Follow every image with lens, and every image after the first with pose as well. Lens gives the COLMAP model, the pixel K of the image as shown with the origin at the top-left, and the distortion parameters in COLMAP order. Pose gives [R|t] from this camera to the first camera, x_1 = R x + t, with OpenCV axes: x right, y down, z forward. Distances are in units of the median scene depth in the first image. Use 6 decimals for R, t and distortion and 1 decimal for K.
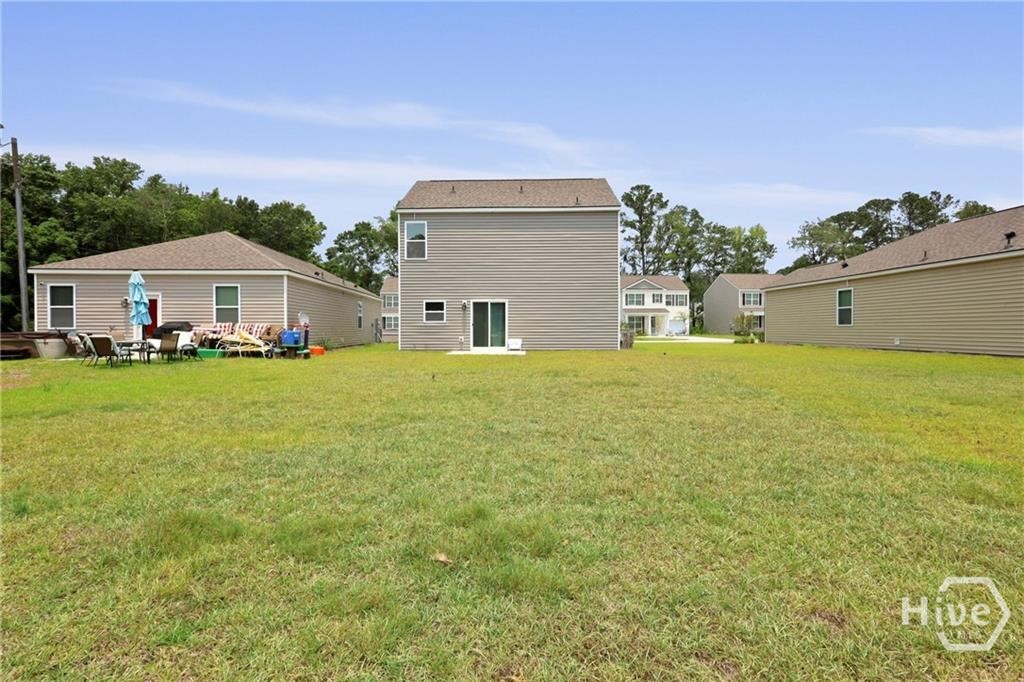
lens RADIAL K [[475.4, 0, 512.0], [0, 475.4, 341.0], [0, 0, 1]] dist [0.003254, 0.000452]
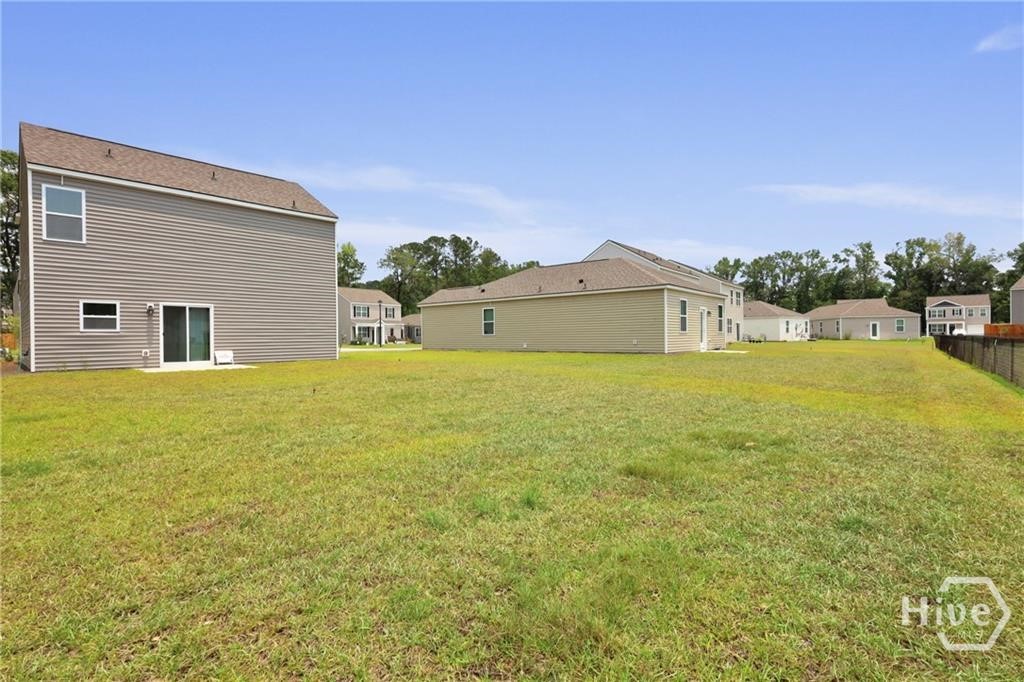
lens RADIAL K [[480.2, 0, 506.9], [0, 480.2, 336.7], [0, 0, 1]] dist [-0.000162, 0.000499]
pose [[0.670198, -0.004048, 0.742171, -0.209816], [0.027302, 0.999443, -0.019203, 0.000358], [-0.741680, 0.033132, 0.669935, 0.033569]]
